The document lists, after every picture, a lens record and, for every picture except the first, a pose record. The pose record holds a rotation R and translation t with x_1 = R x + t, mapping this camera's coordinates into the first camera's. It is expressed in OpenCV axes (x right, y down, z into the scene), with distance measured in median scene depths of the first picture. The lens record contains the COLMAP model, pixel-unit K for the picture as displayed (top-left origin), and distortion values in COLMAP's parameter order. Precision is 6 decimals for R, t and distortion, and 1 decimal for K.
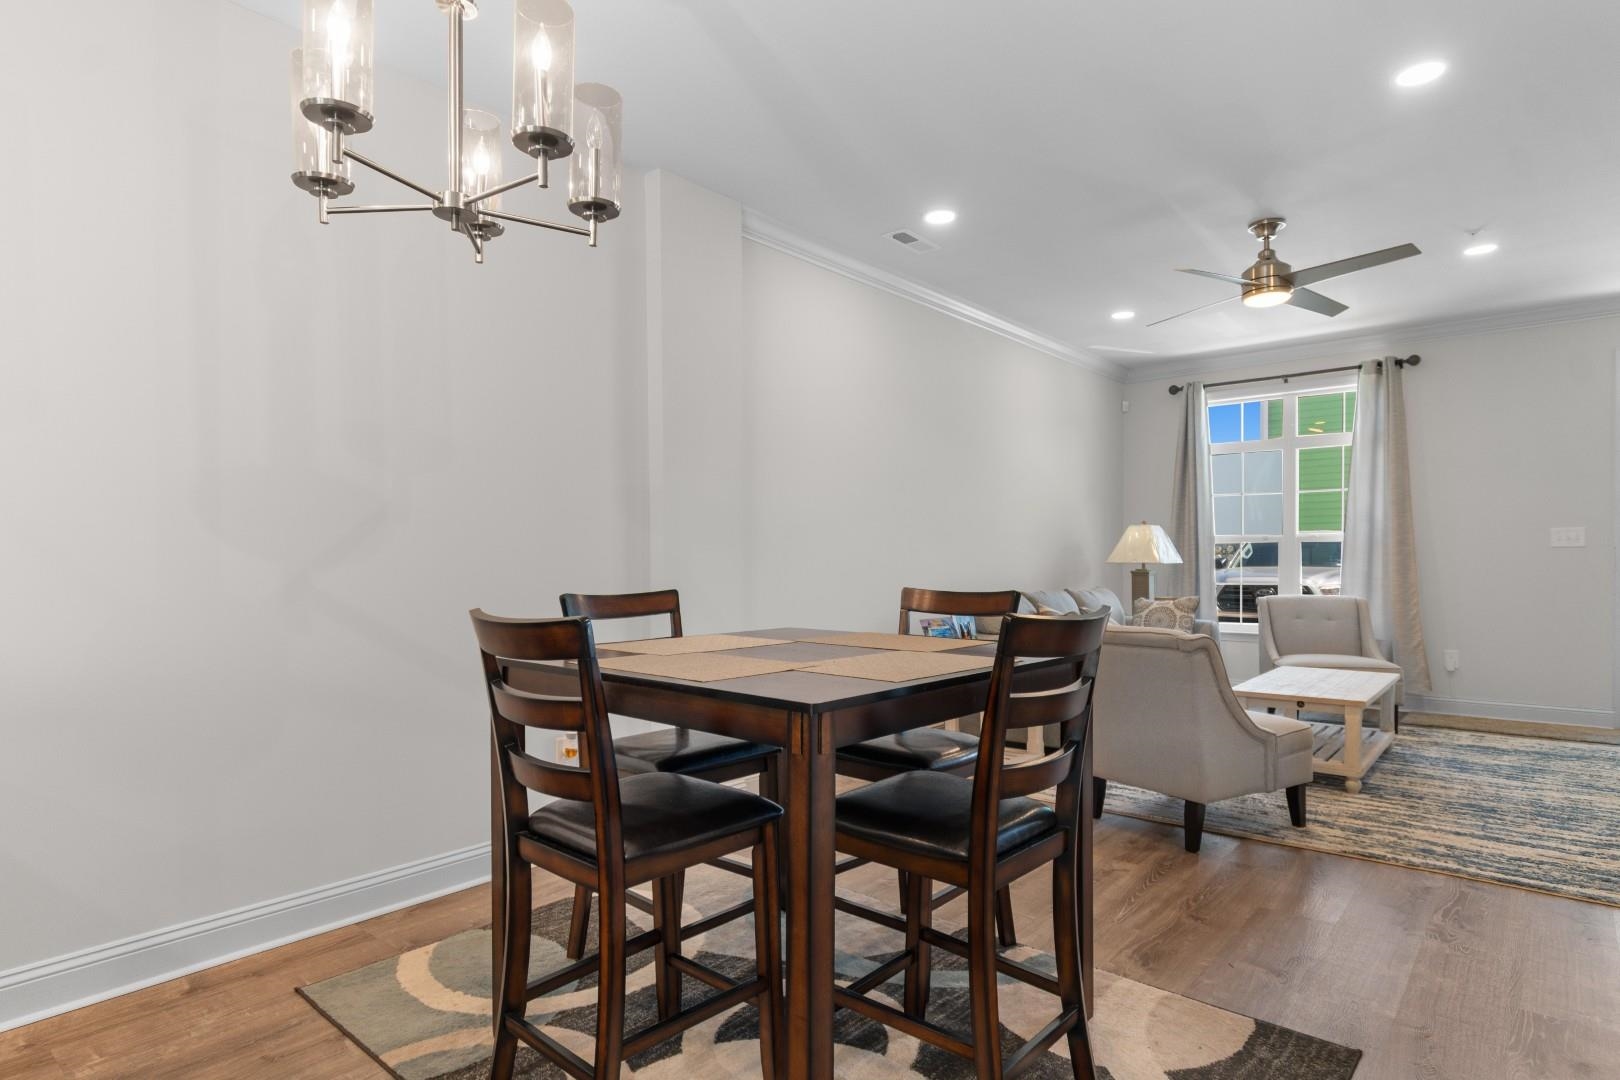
lens RADIAL K [[877.9, 0, 818.0], [0, 877.9, 565.4], [0, 0, 1]] dist [0.002431, -0.002730]
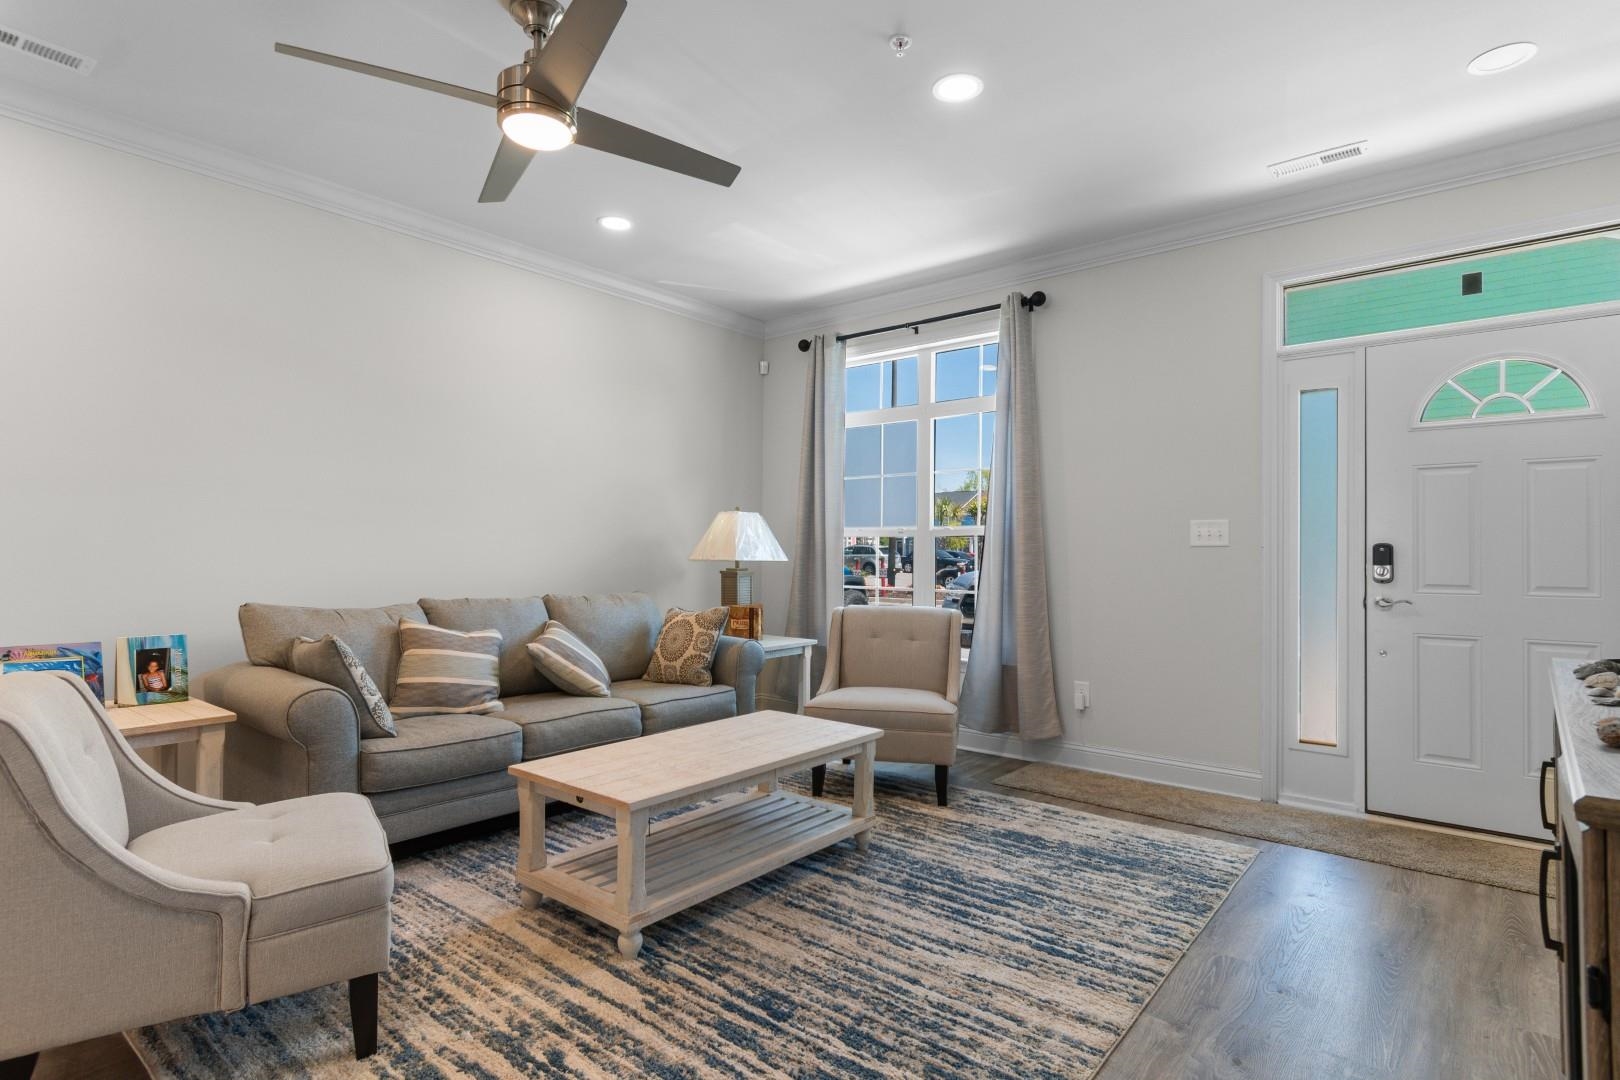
lens RADIAL K [[823.1, 0, 815.7], [0, 823.1, 546.3], [0, 0, 1]] dist [0.002143, -0.001542]
pose [[0.999771, 0.015661, 0.014558, 0.511256], [-0.015421, 0.999745, -0.016480, -0.004731], [-0.014812, 0.016251, 0.999758, 0.313921]]
